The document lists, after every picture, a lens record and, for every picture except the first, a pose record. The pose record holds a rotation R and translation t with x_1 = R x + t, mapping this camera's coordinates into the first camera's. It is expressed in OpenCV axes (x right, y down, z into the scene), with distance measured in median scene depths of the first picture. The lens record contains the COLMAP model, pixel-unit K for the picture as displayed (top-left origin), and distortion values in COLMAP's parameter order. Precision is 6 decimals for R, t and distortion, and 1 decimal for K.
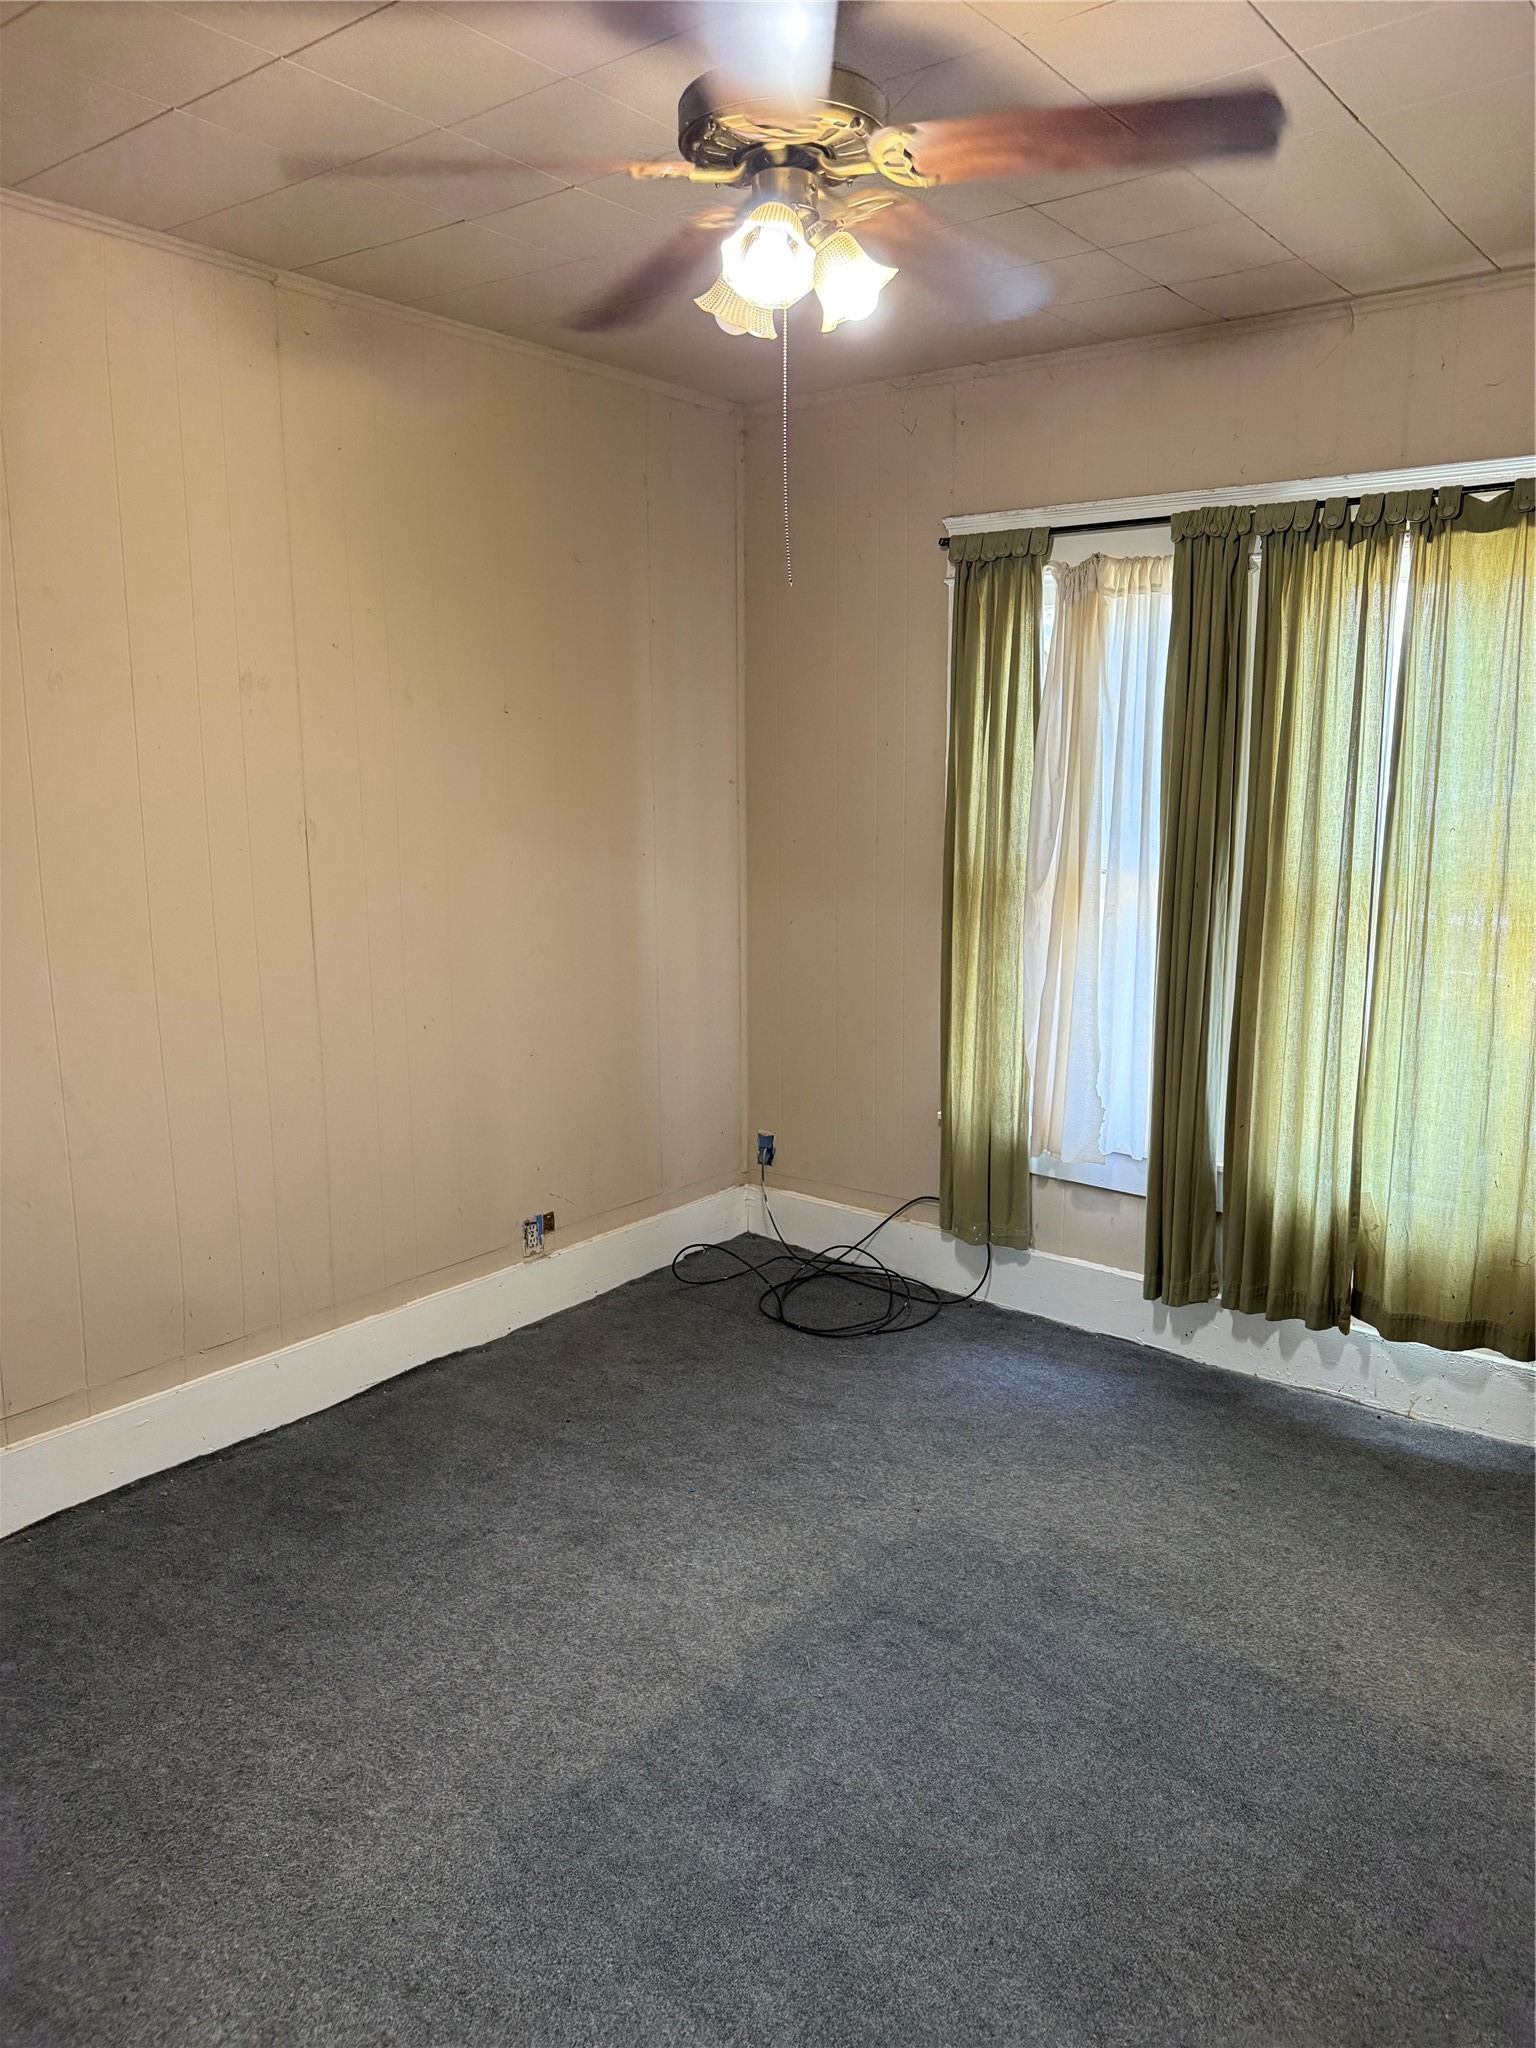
lens RADIAL K [[1445.2, 0, 803.4], [0, 1445.2, 1011.0], [0, 0, 1]] dist [0.048473, -0.041836]
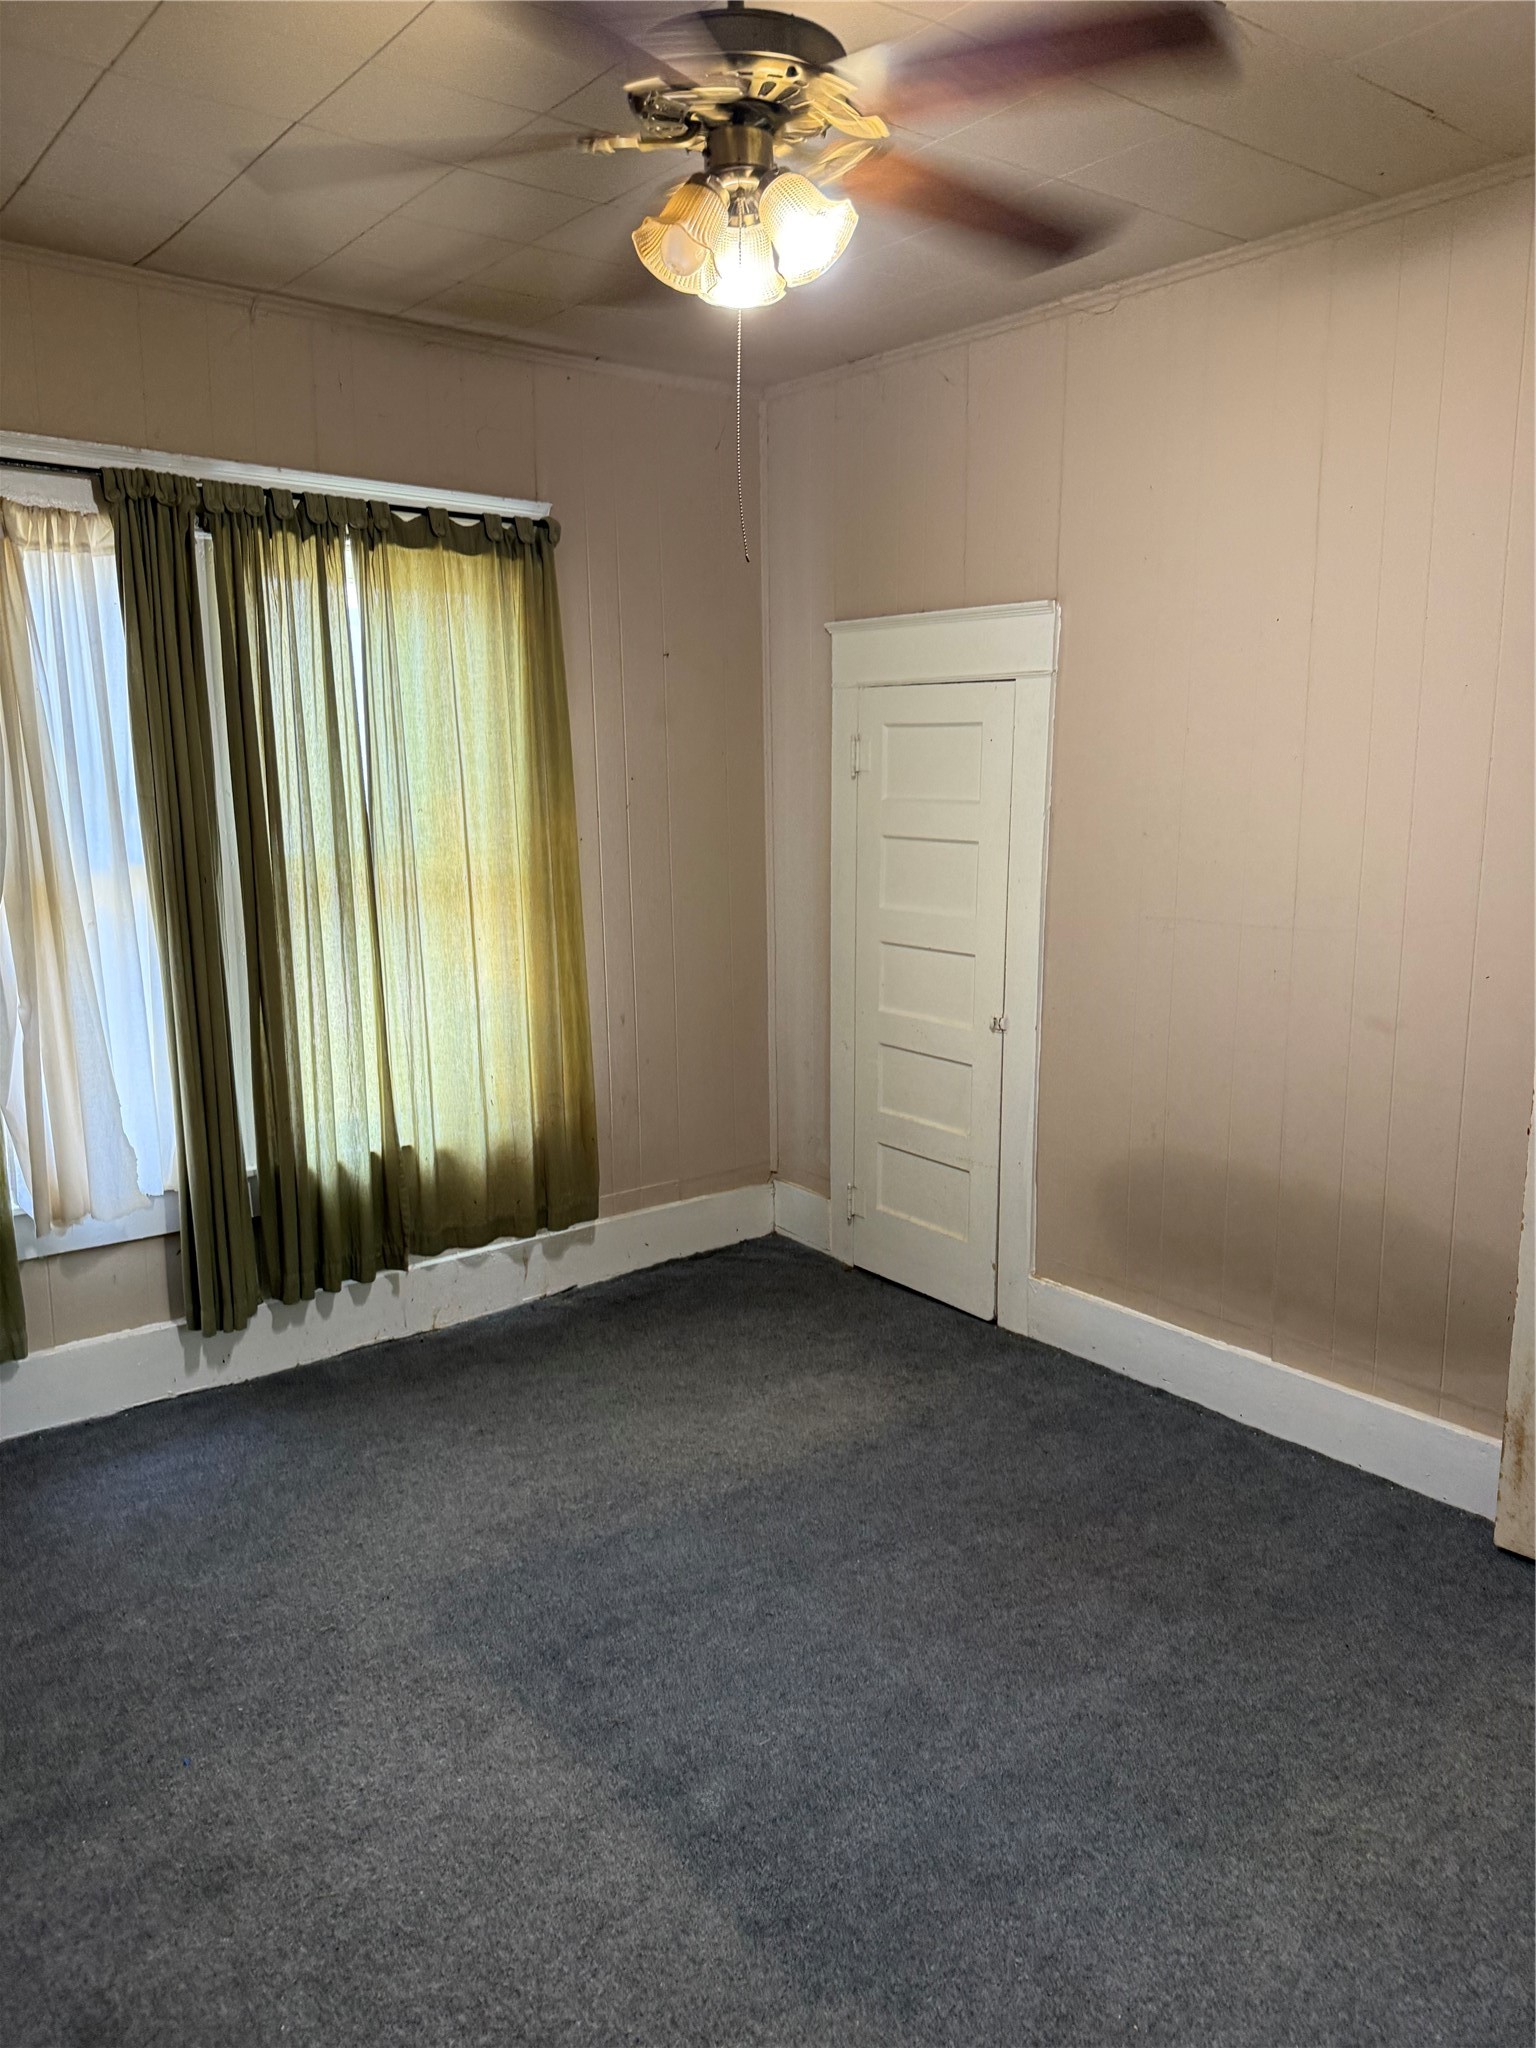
lens RADIAL K [[1445.2, 0, 730.2], [0, 1445.2, 1020.6], [0, 0, 1]] dist [0.048473, -0.041836]
pose [[0.268504, -0.180165, 0.946280, -0.579819], [0.167487, 0.976122, 0.138322, -0.078237], [-0.948606, 0.121350, 0.292268, 0.450469]]
